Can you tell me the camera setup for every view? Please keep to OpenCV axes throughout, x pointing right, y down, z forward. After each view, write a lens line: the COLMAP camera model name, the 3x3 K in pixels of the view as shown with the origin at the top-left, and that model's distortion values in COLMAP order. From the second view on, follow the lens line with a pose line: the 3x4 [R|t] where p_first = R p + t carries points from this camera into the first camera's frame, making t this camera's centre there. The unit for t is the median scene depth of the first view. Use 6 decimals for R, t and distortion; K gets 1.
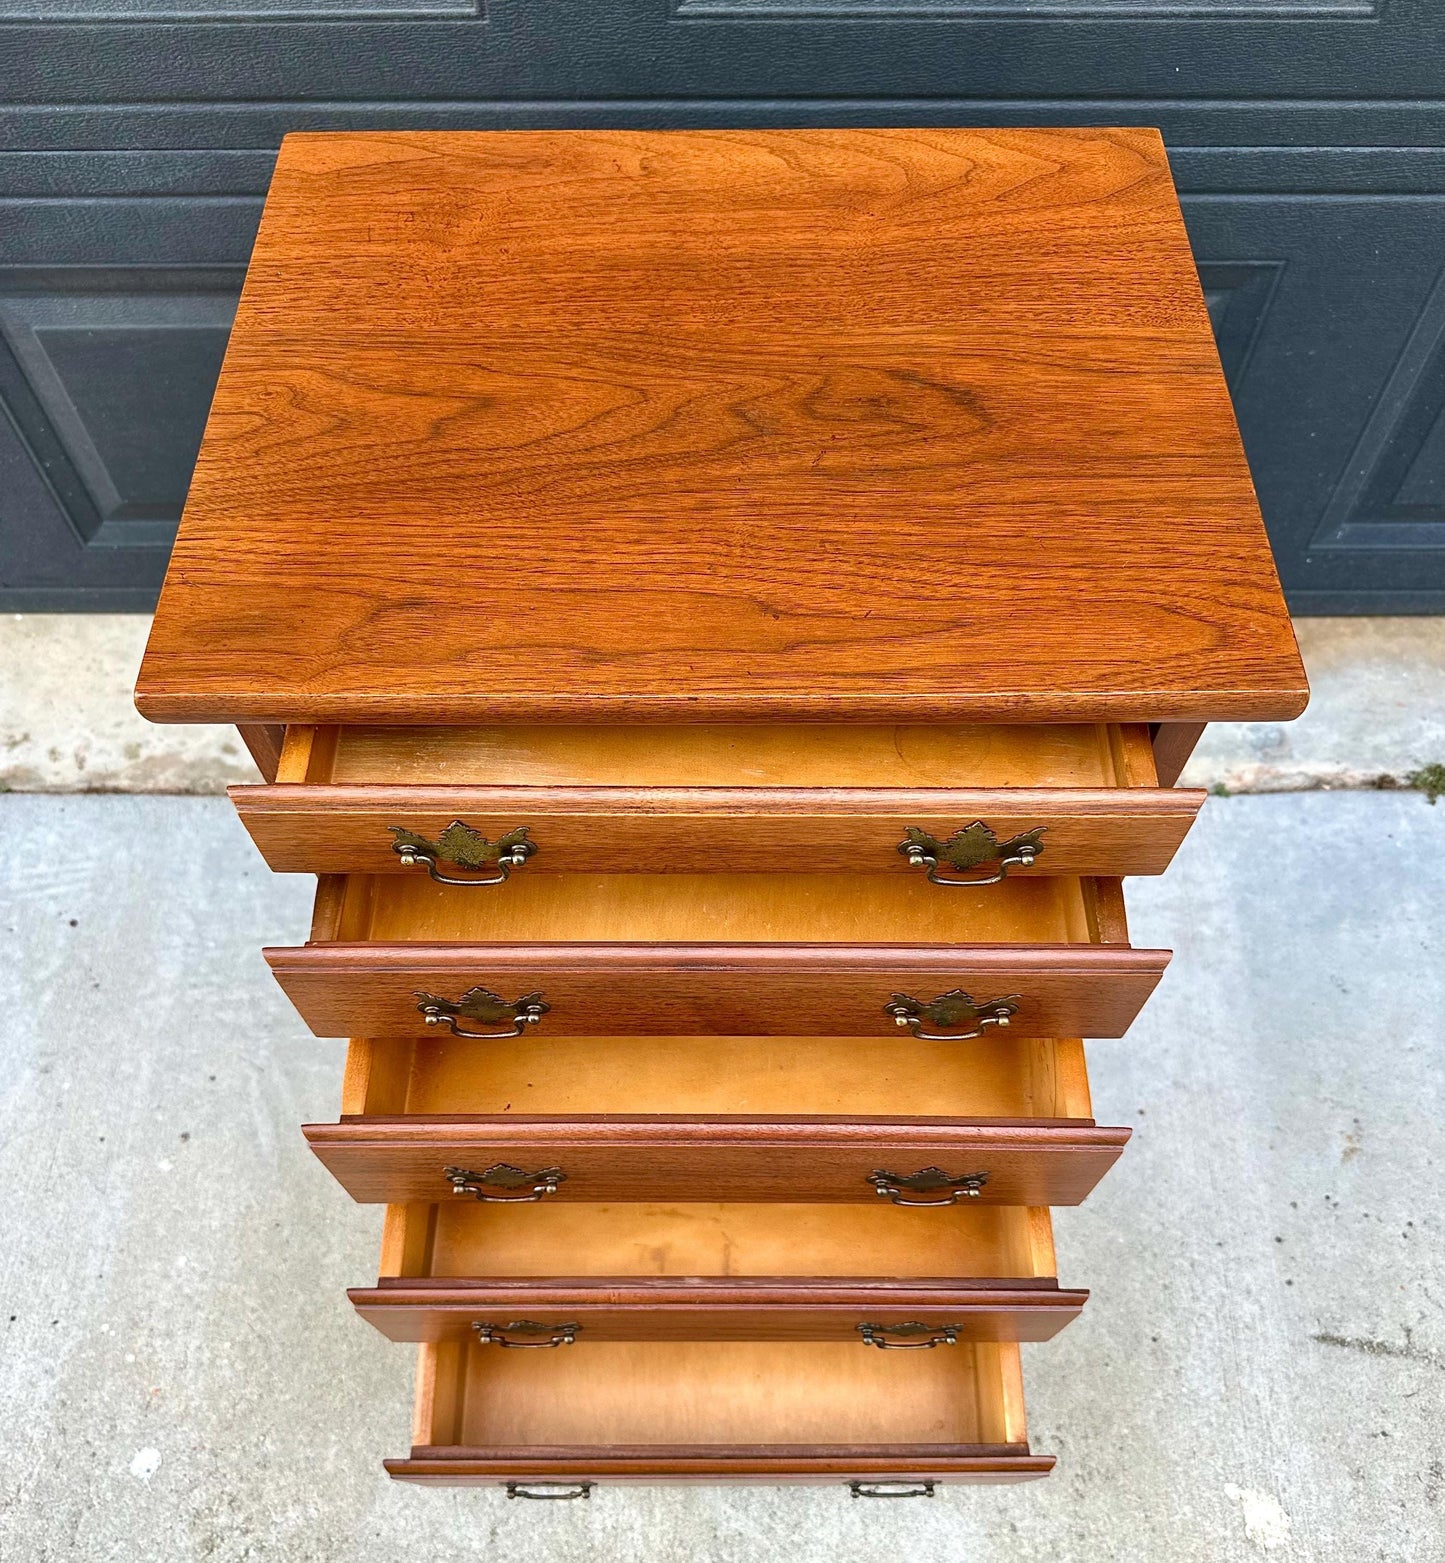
lens RADIAL K [[1386.8, 0, 719.8], [0, 1386.8, 856.5], [0, 0, 1]] dist [-0.000802, -0.003075]
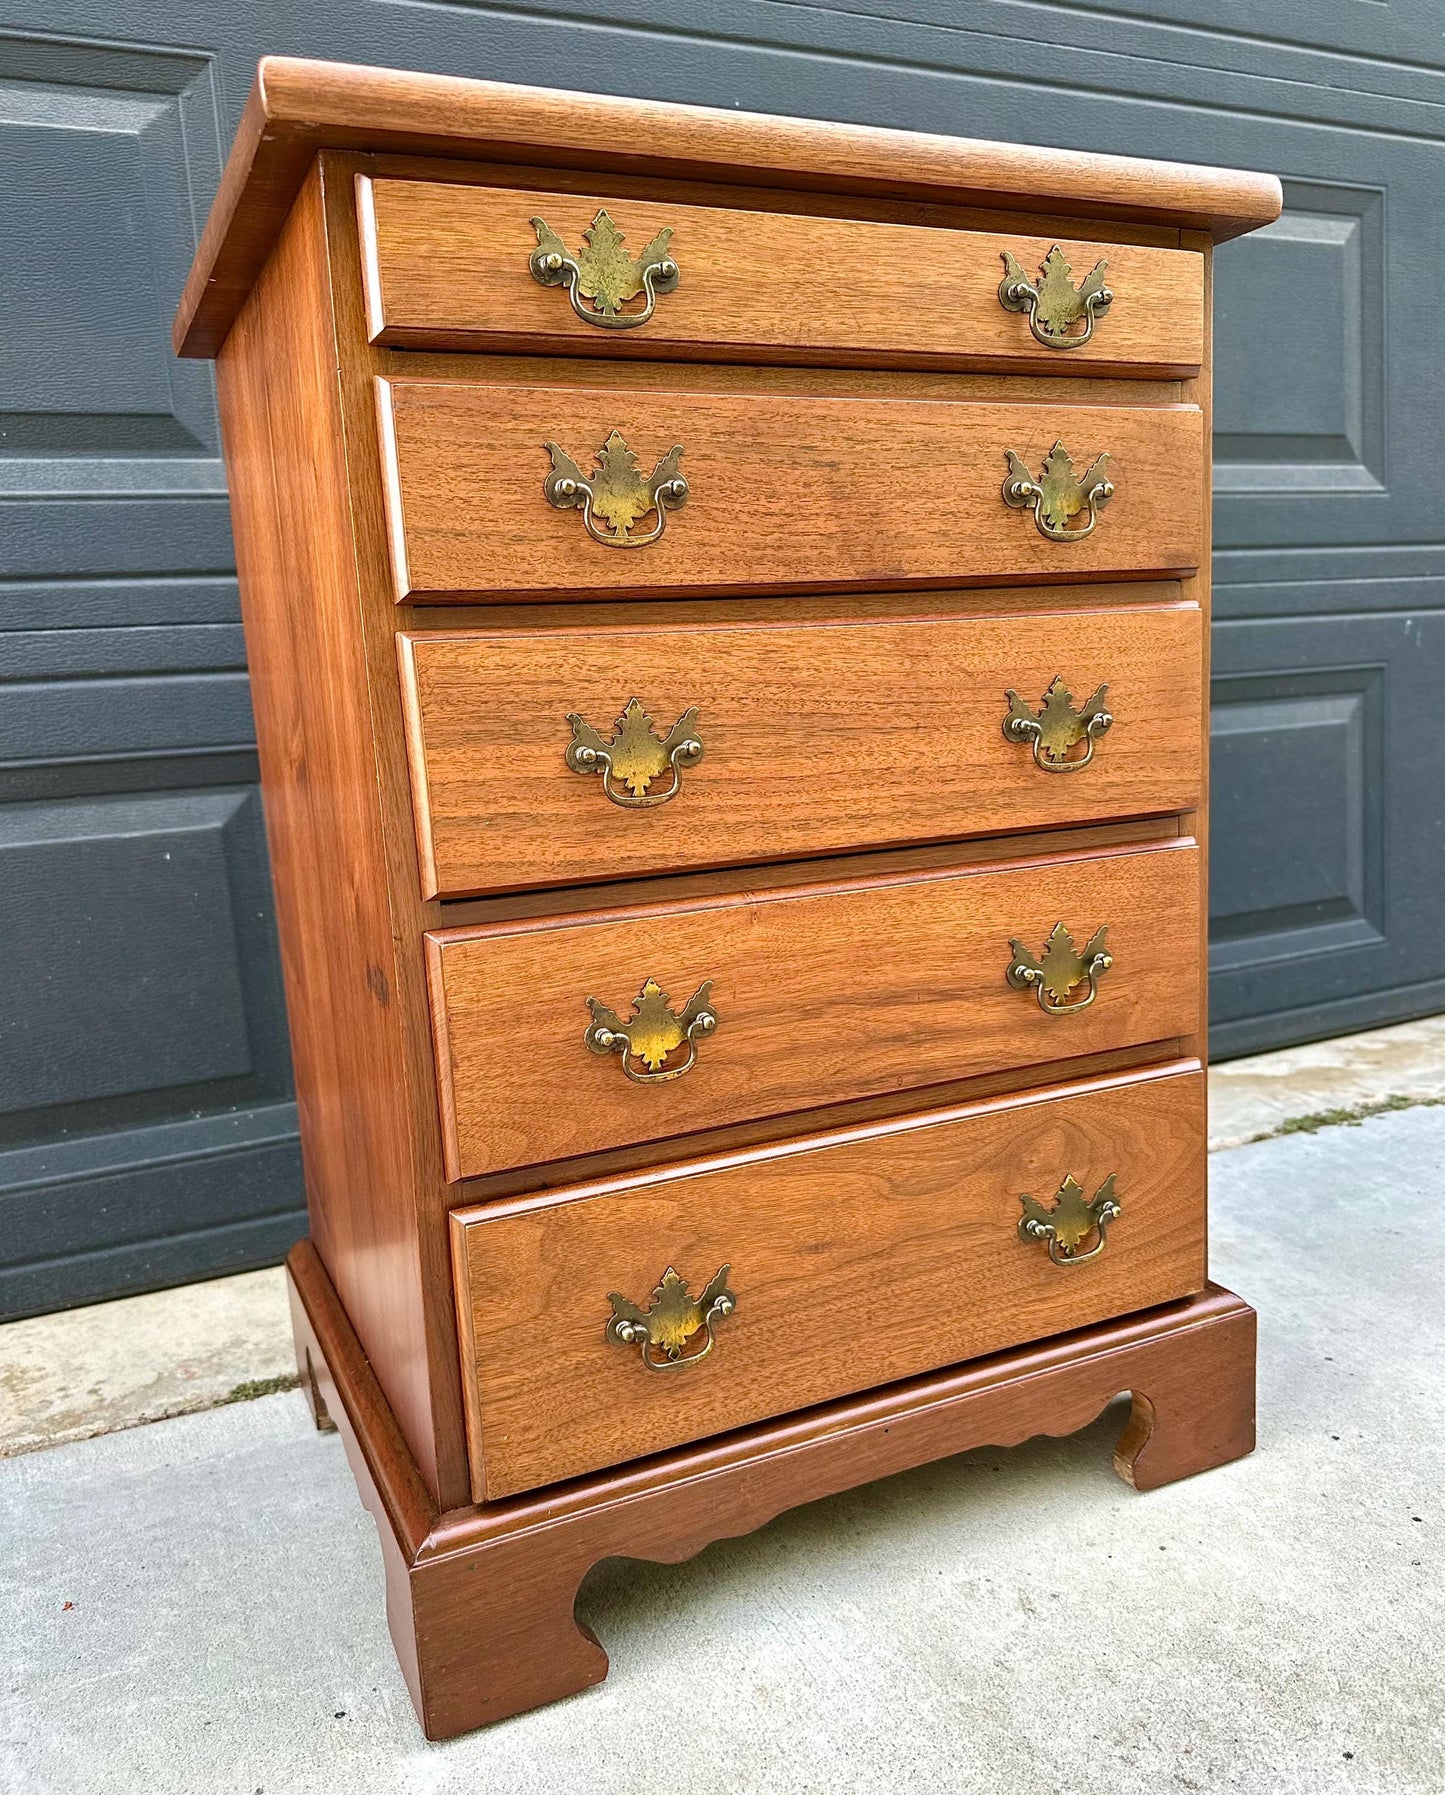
lens RADIAL K [[1396.1, 0, 716.3], [0, 1396.1, 922.3], [0, 0, 1]] dist [0.205429, -0.419277]
pose [[0.903440, -0.116823, 0.412492, -0.305322], [0.393850, 0.606227, -0.690920, 0.474110], [-0.169348, 0.786665, 0.593700, 0.437156]]
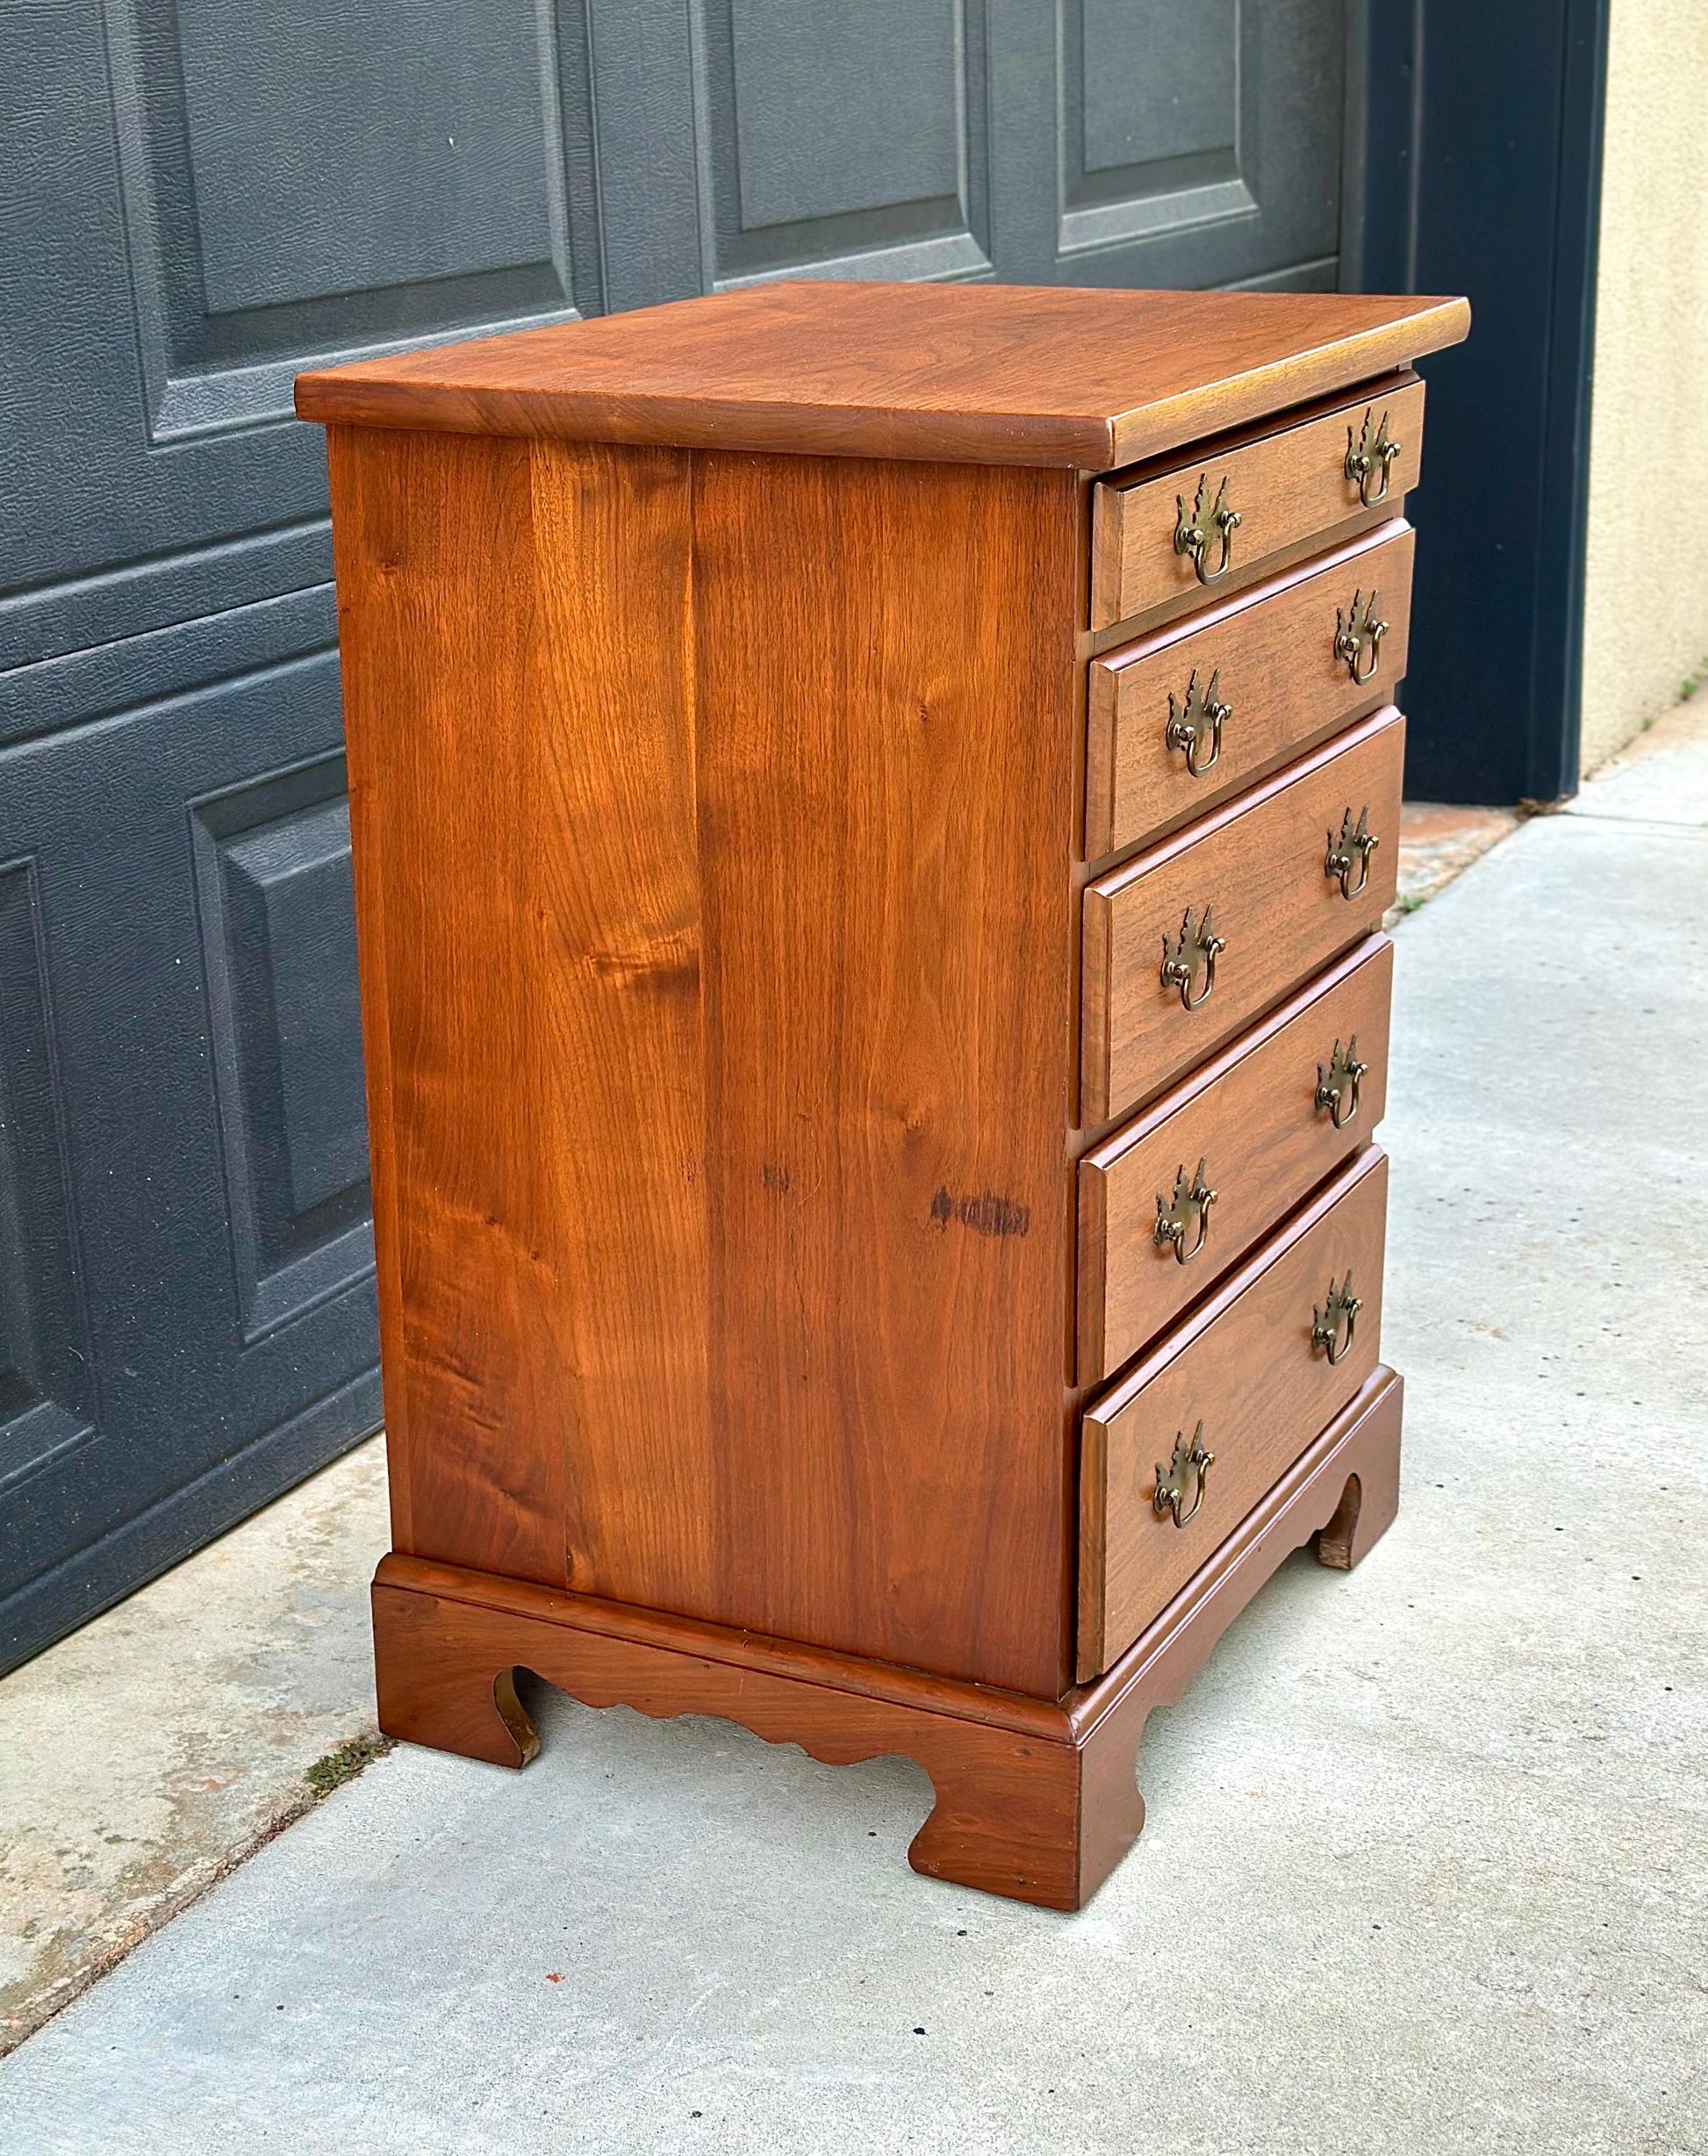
lens RADIAL K [[3417.3, 0, 849.8], [0, 3417.3, 1189.0], [0, 0, 1]] dist [0.143887, -0.001220]
pose [[0.434191, -0.301859, 0.848740, -1.367181], [0.783061, 0.592224, -0.189963, 0.258252], [-0.445302, 0.747095, 0.493513, 0.160372]]
